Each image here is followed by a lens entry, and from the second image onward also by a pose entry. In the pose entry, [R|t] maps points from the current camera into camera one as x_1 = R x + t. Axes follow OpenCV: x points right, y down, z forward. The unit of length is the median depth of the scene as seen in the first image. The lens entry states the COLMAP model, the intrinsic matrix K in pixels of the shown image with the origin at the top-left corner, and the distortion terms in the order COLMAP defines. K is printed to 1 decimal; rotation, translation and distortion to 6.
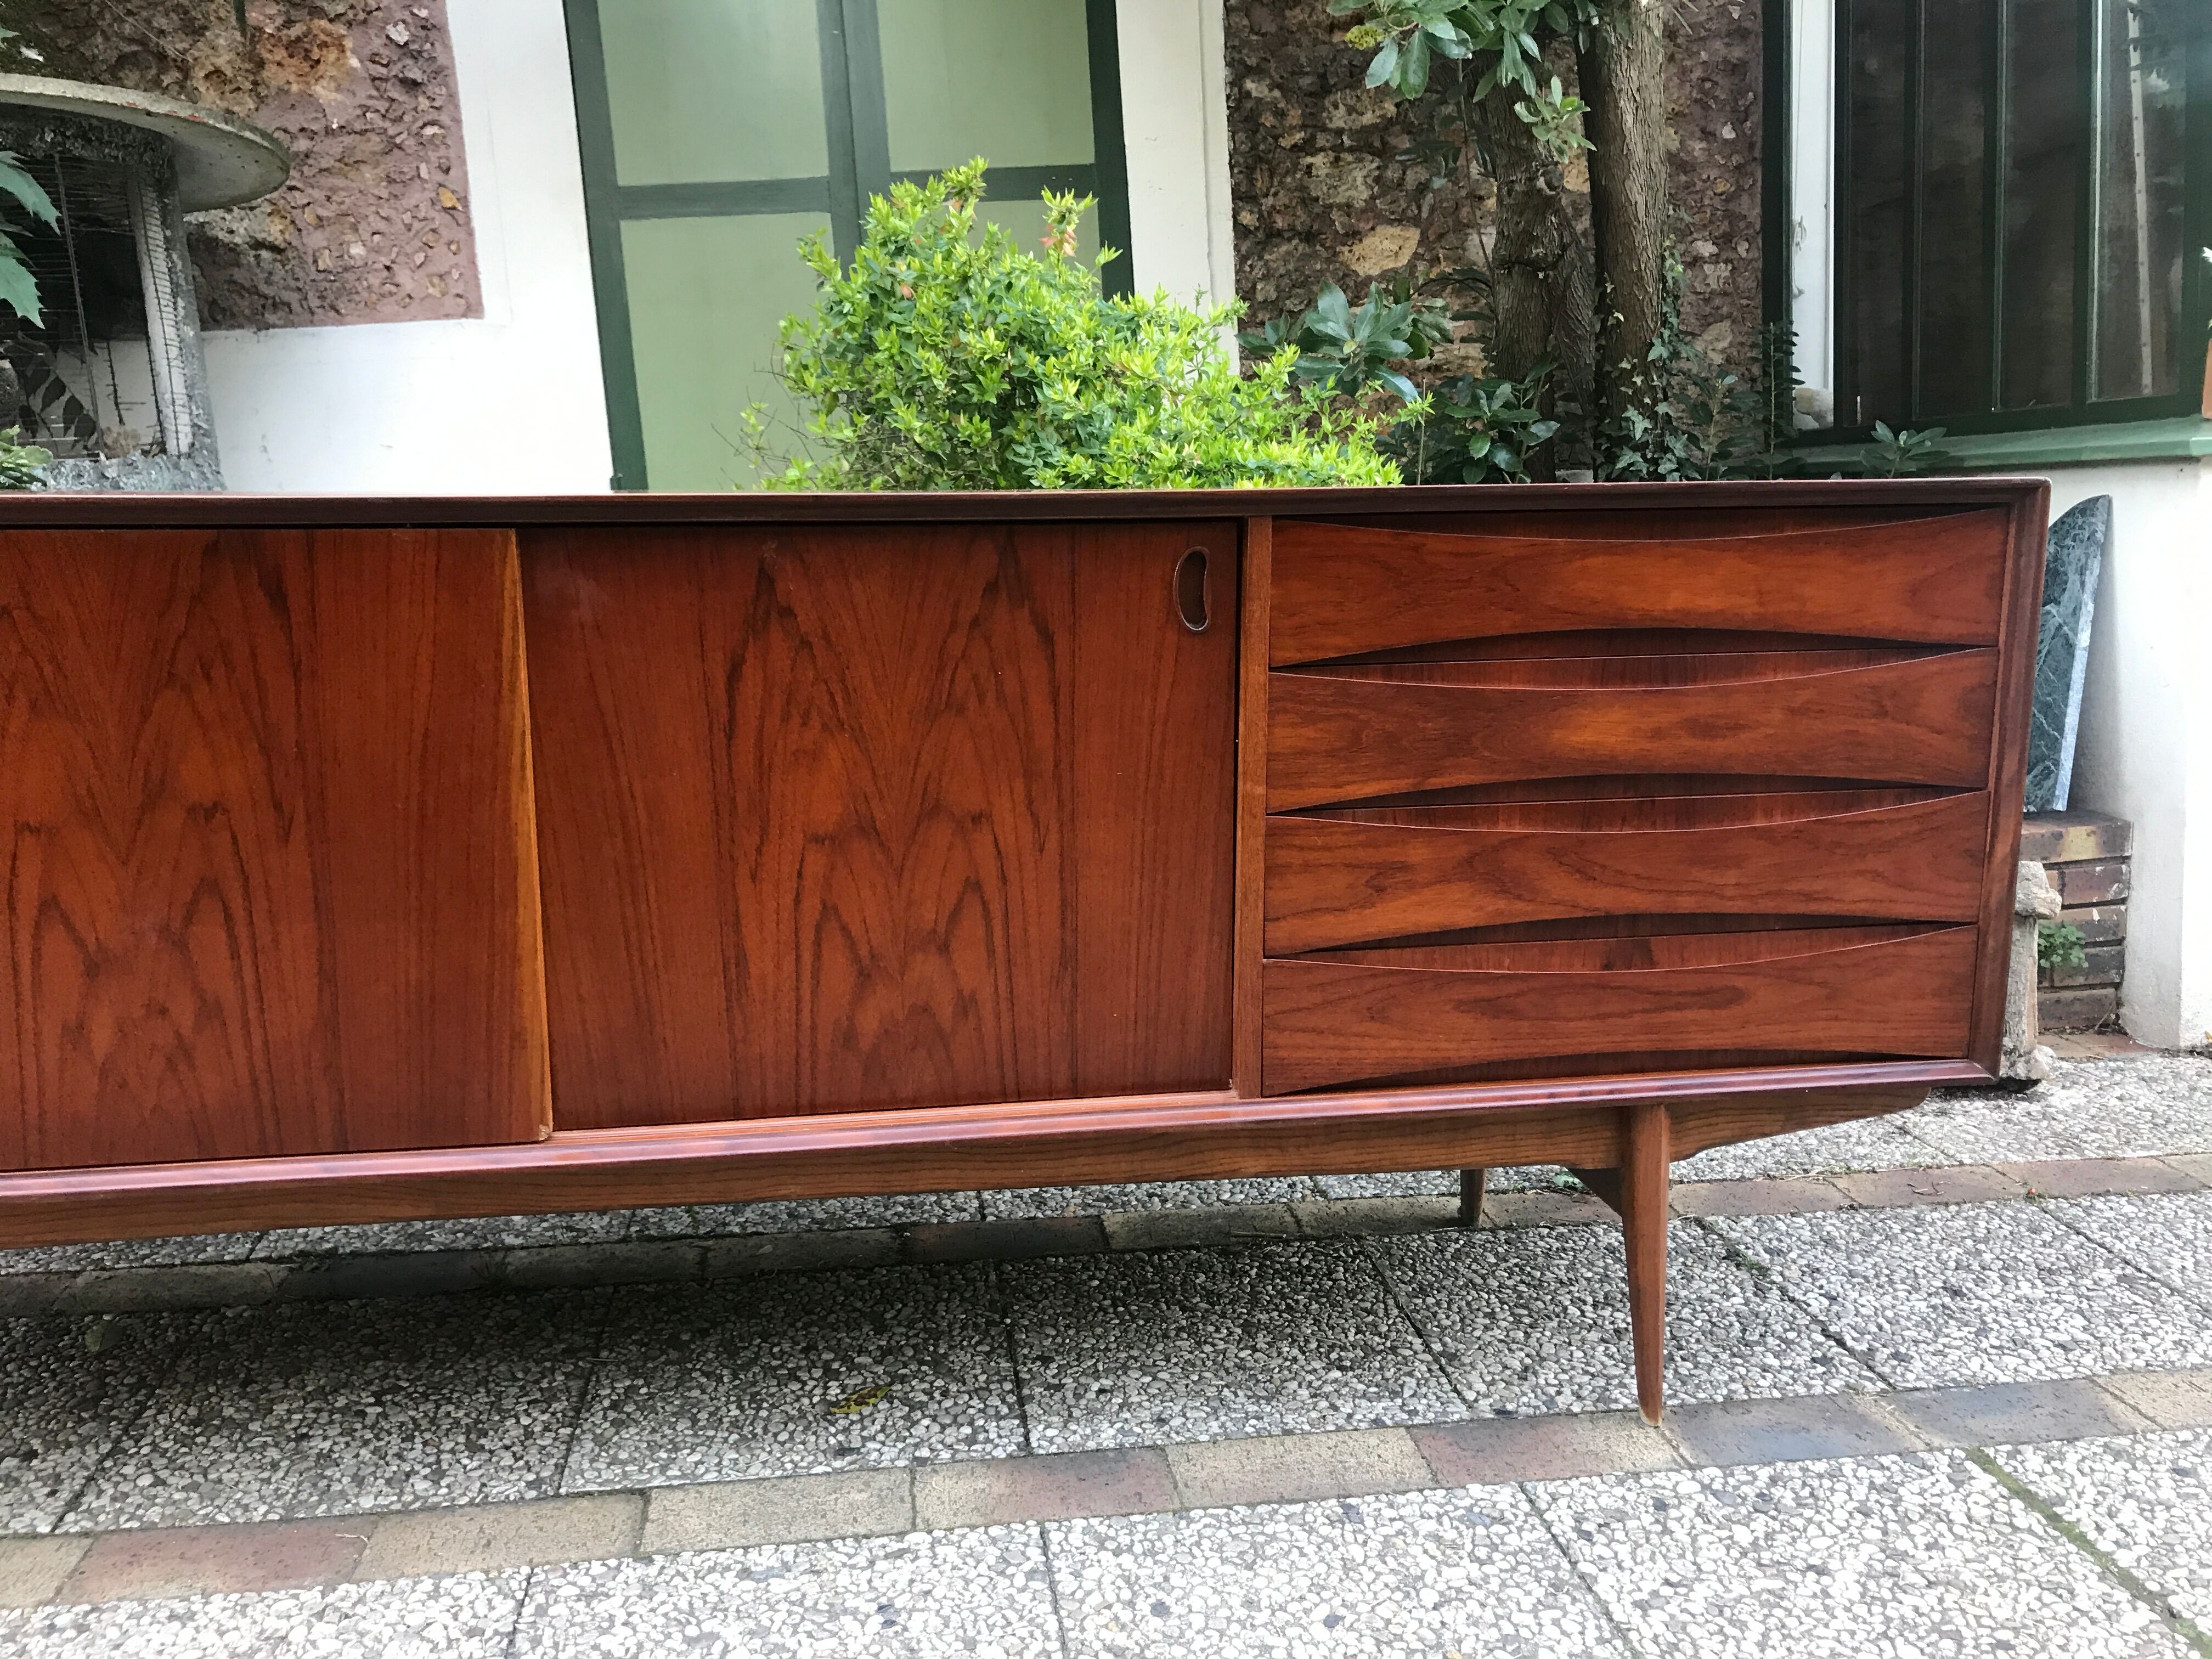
lens RADIAL K [[1825.2, 0, 1102.9], [0, 1825.2, 812.6], [0, 0, 1]] dist [0.000456, 0.005240]
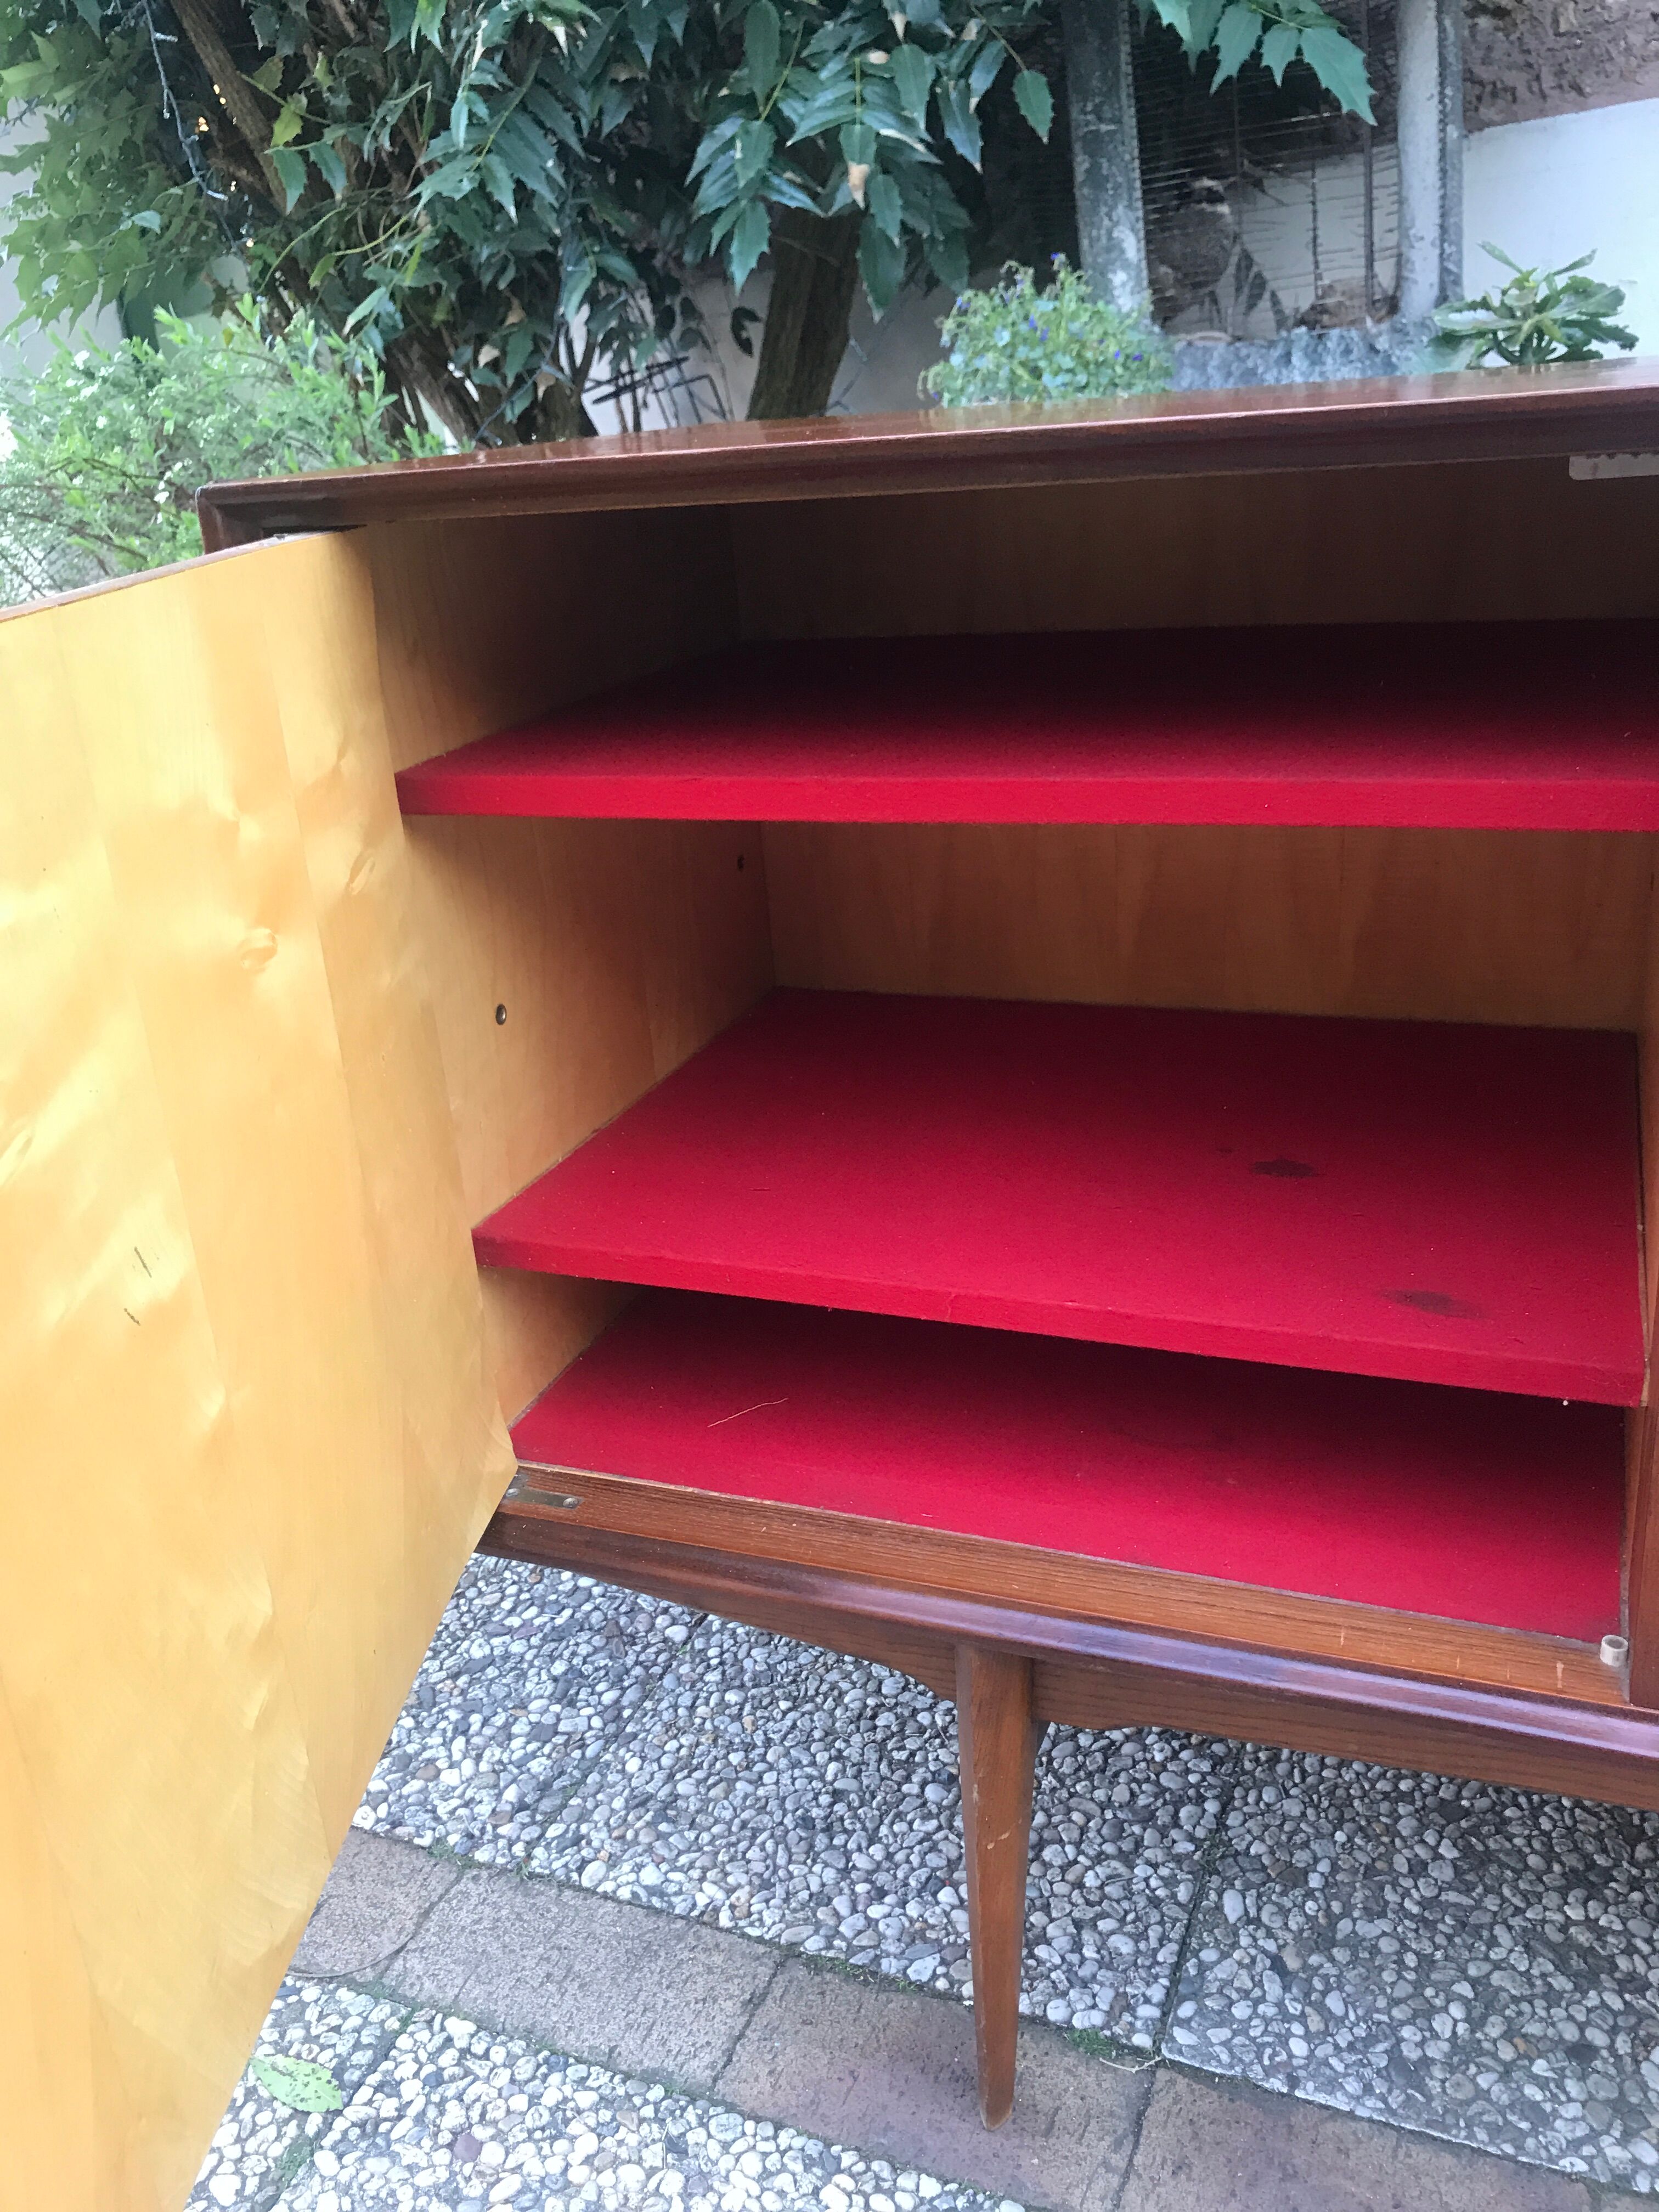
lens RADIAL K [[1825.2, 0, 826.2], [0, 1825.2, 1082.3], [0, 0, 1]] dist [0.000456, 0.005240]
pose [[0.859534, 0.117854, -0.497305, -0.585022], [-0.016110, 0.978813, 0.204120, -0.068900], [0.510825, -0.167436, 0.843222, 0.362029]]
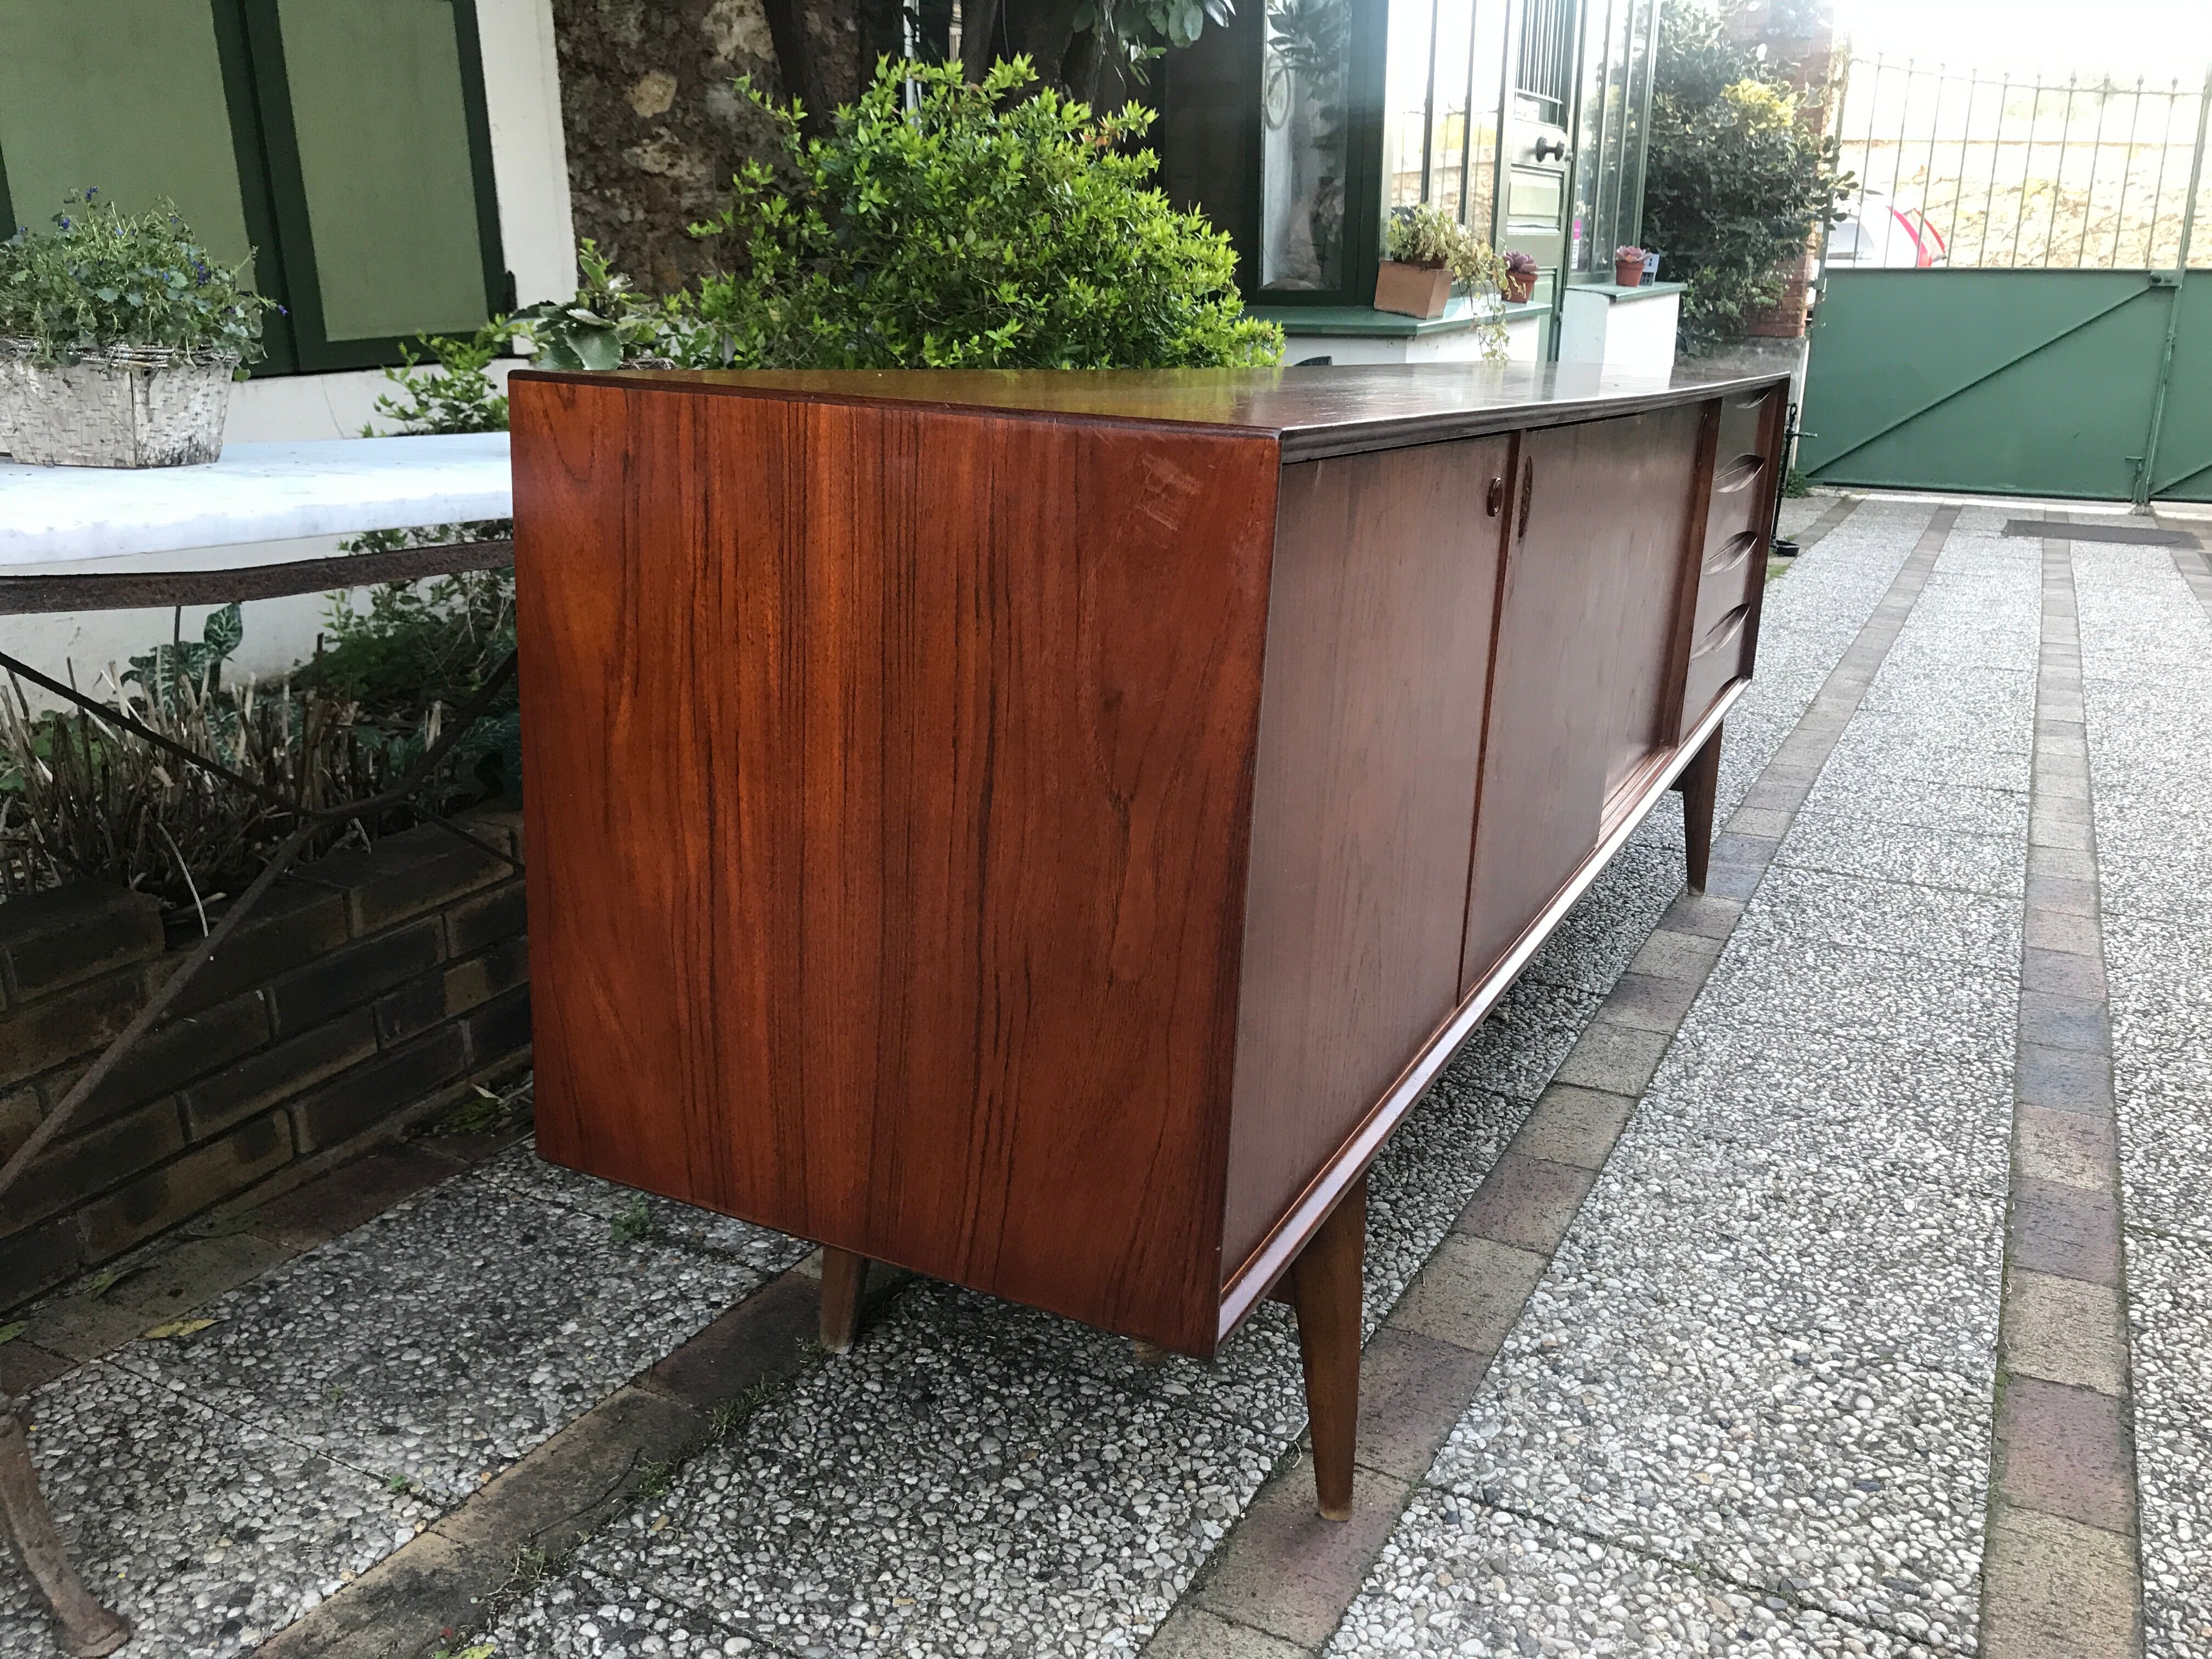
lens RADIAL K [[1825.2, 0, 1089.1], [0, 1825.2, 808.9], [0, 0, 1]] dist [0.000456, 0.005240]
pose [[0.570626, -0.189120, 0.799137, -1.453504], [0.105232, 0.981938, 0.157240, -0.098556], [-0.814440, -0.005630, 0.580221, 0.424737]]
